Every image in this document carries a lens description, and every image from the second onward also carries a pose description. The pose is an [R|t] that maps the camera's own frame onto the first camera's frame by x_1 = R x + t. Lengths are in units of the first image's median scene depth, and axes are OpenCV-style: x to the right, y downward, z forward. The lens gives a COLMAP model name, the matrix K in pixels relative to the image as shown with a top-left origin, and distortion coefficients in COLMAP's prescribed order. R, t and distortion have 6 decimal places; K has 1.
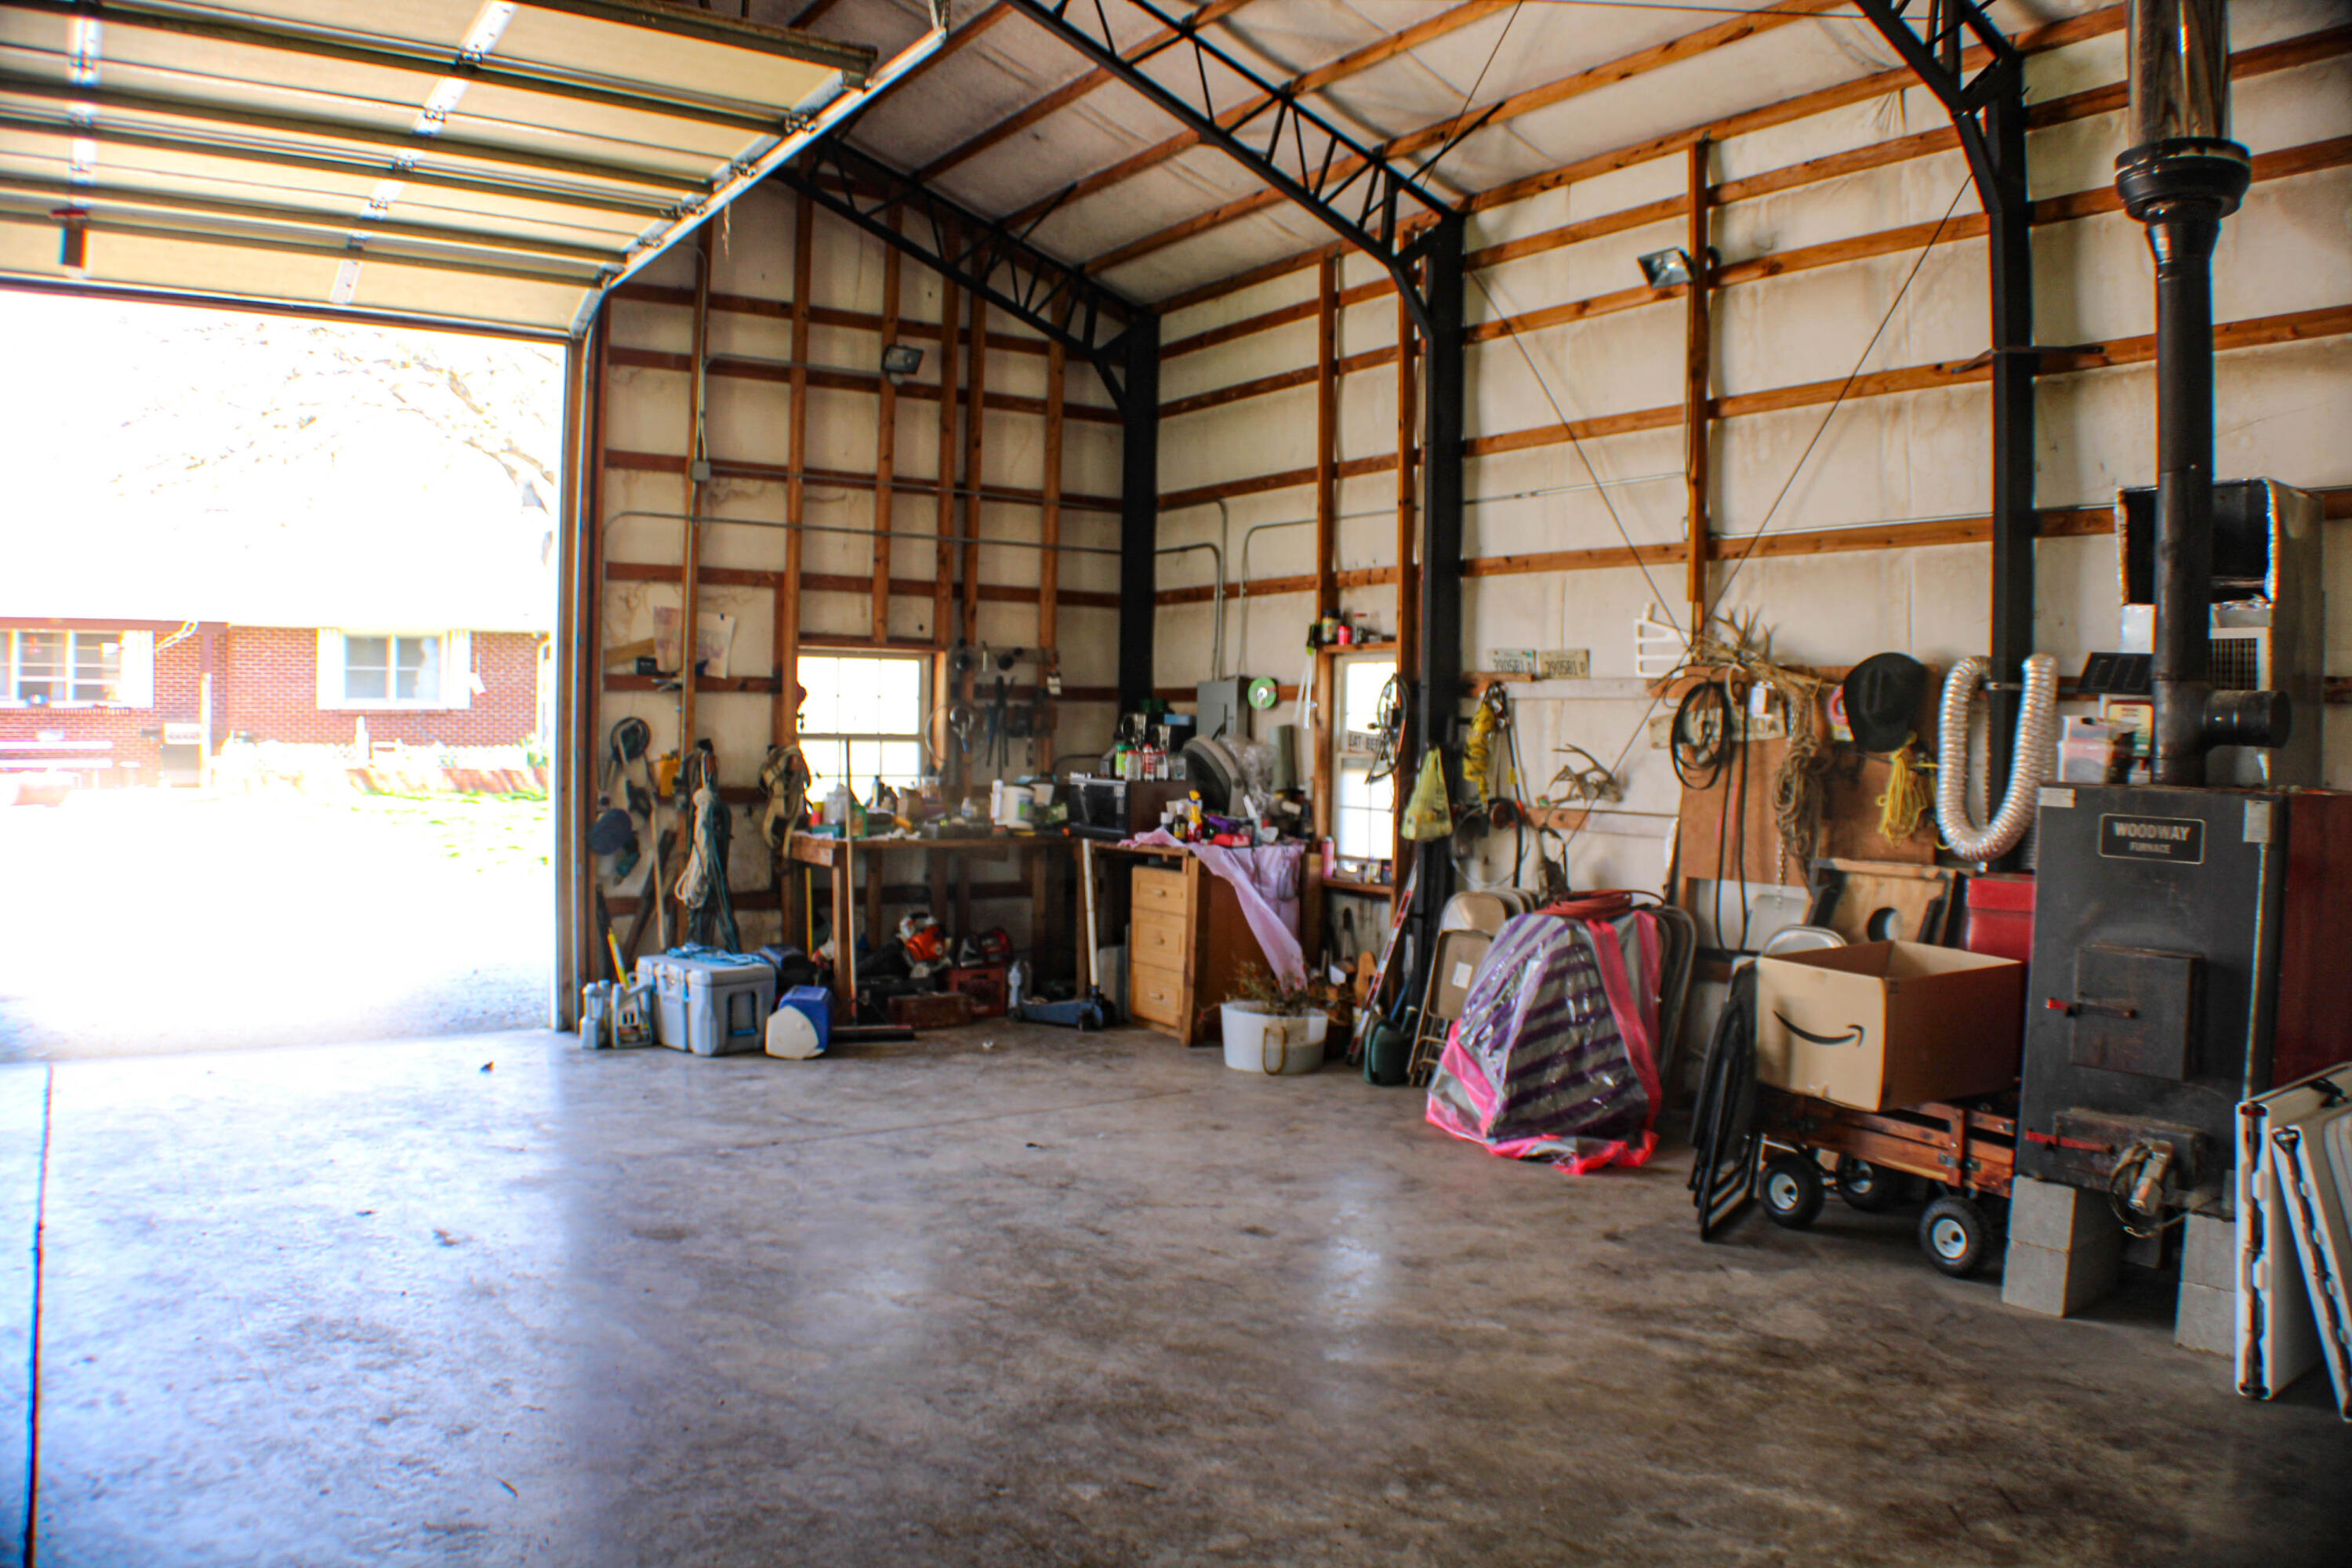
lens RADIAL K [[1731.0, 0, 1232.8], [0, 1731.0, 738.1], [0, 0, 1]] dist [-0.201269, 0.086307]
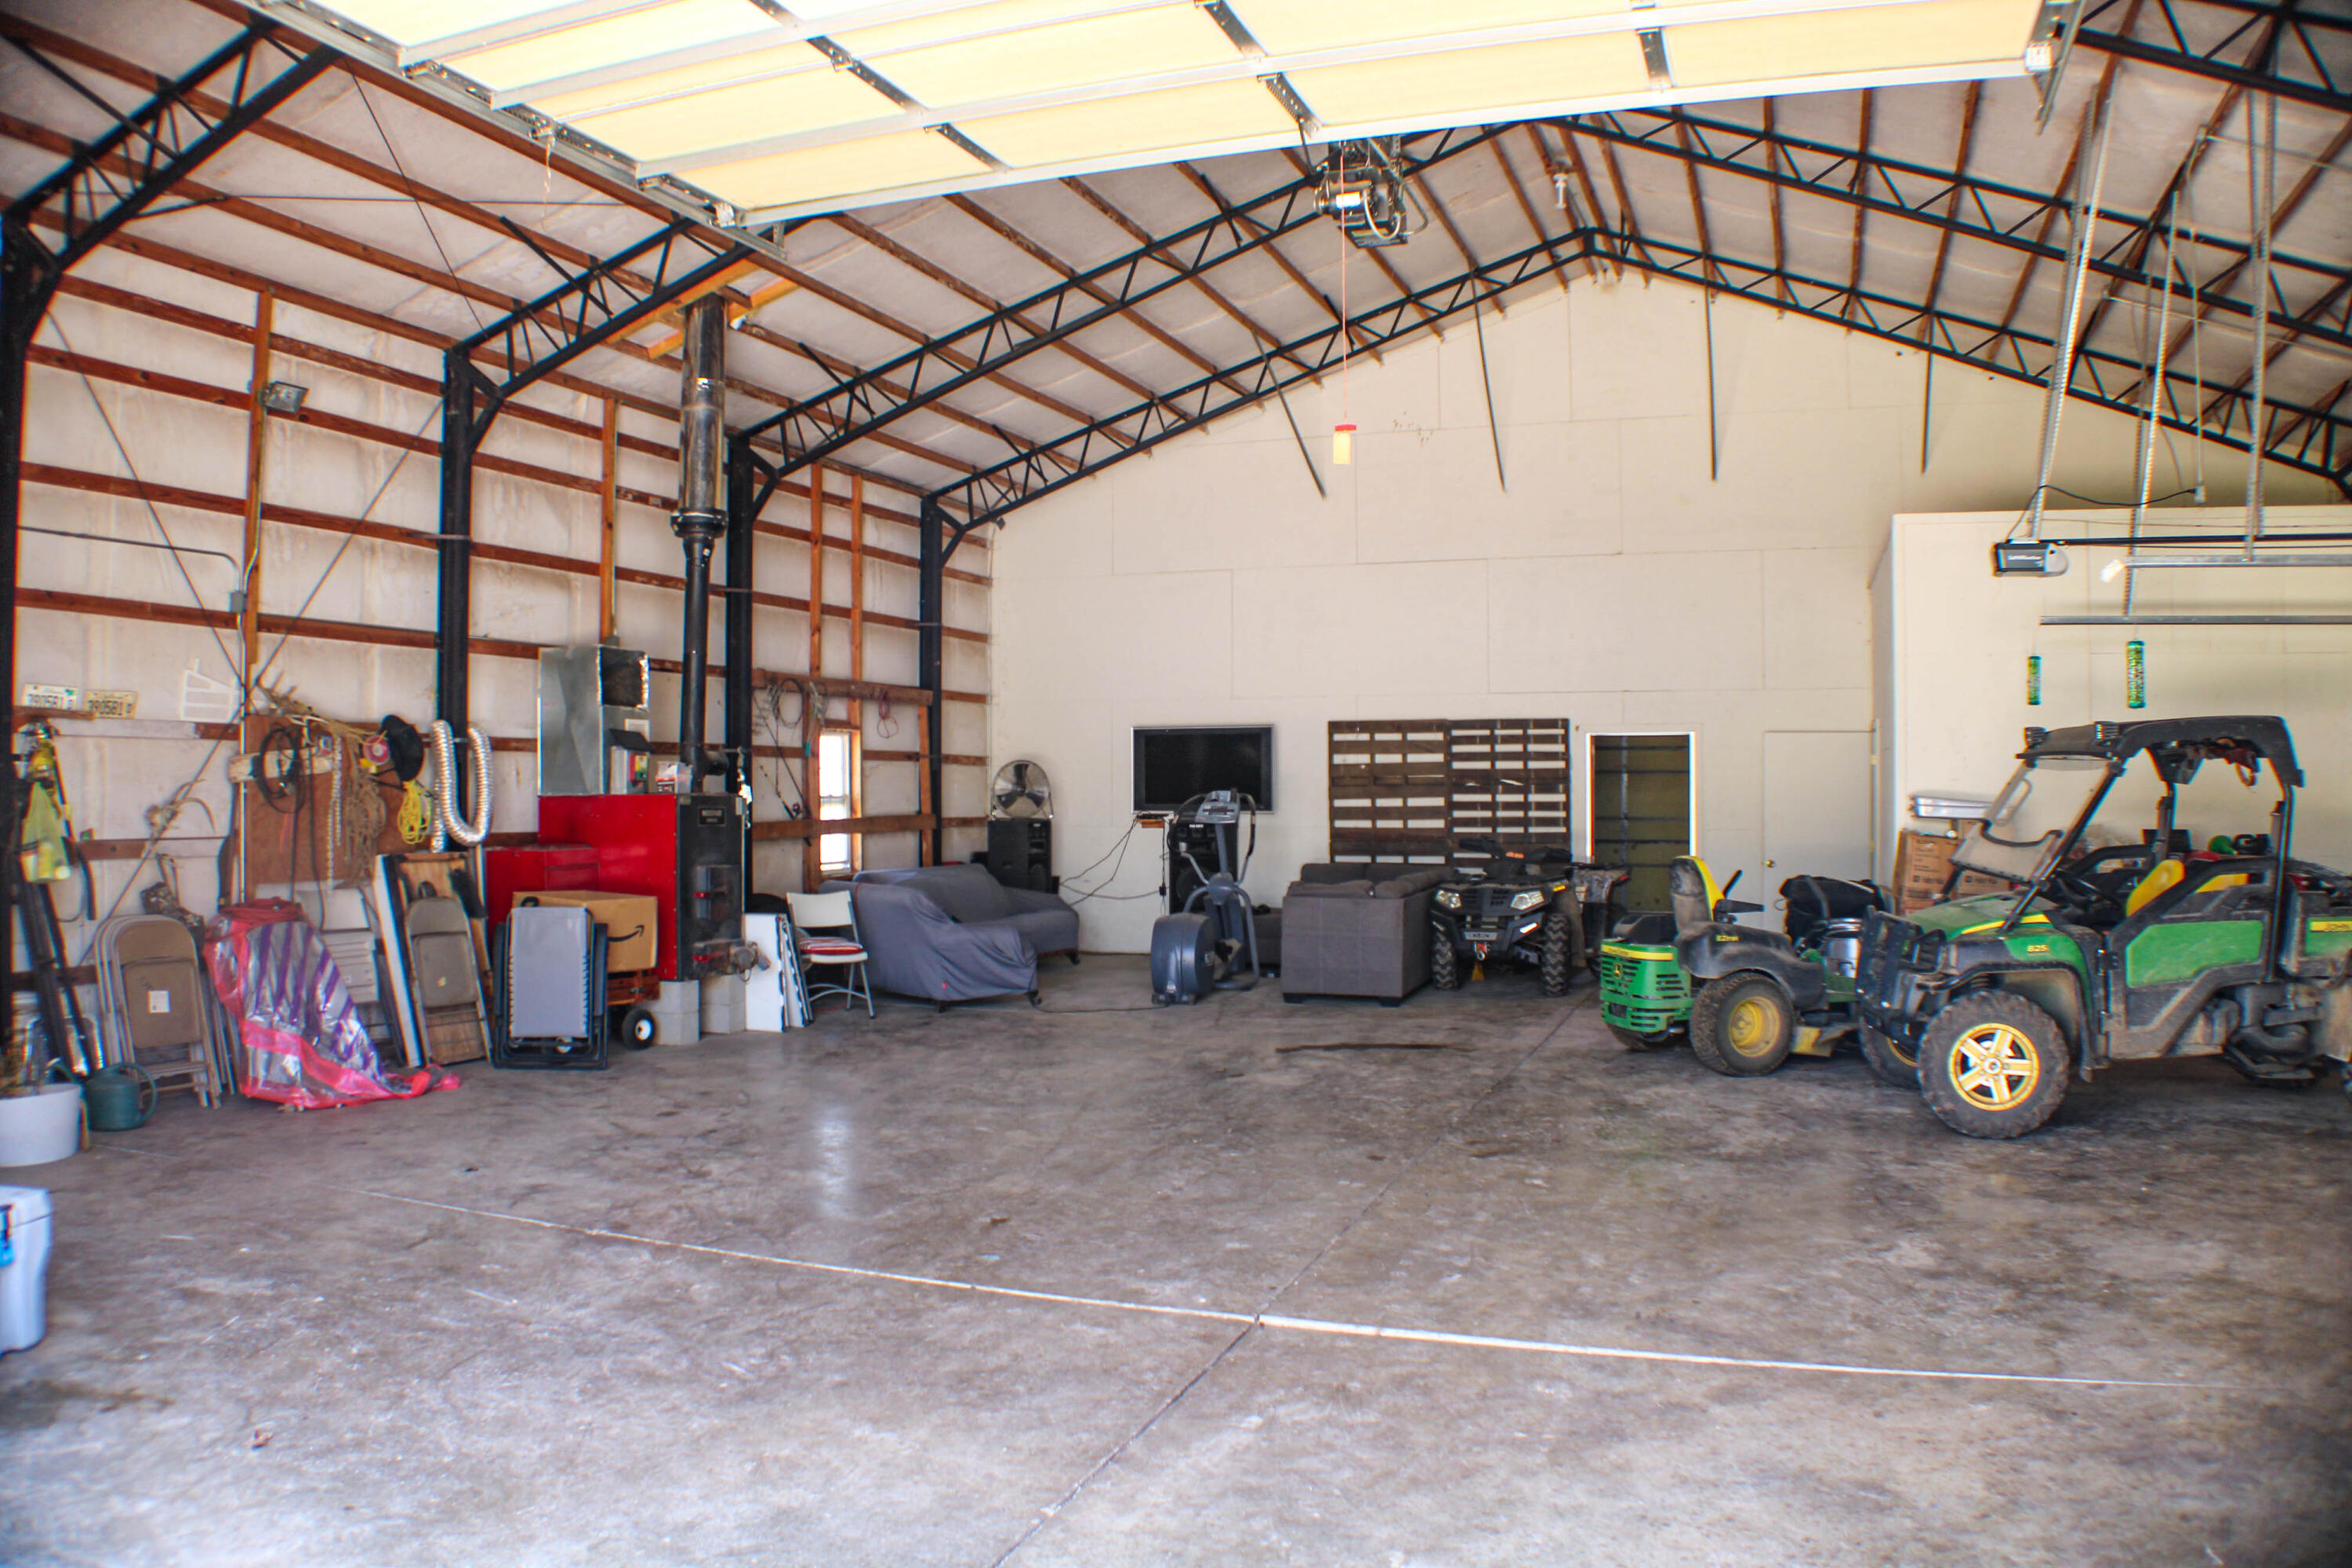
lens RADIAL K [[1731.0, 0, 1232.8], [0, 1731.0, 738.1], [0, 0, 1]] dist [-0.201269, 0.086307]
pose [[-0.571697, -0.003009, 0.820459, -1.153695], [-0.011418, 0.999926, -0.004289, -0.029269], [-0.820385, -0.011820, -0.571689, 1.128459]]
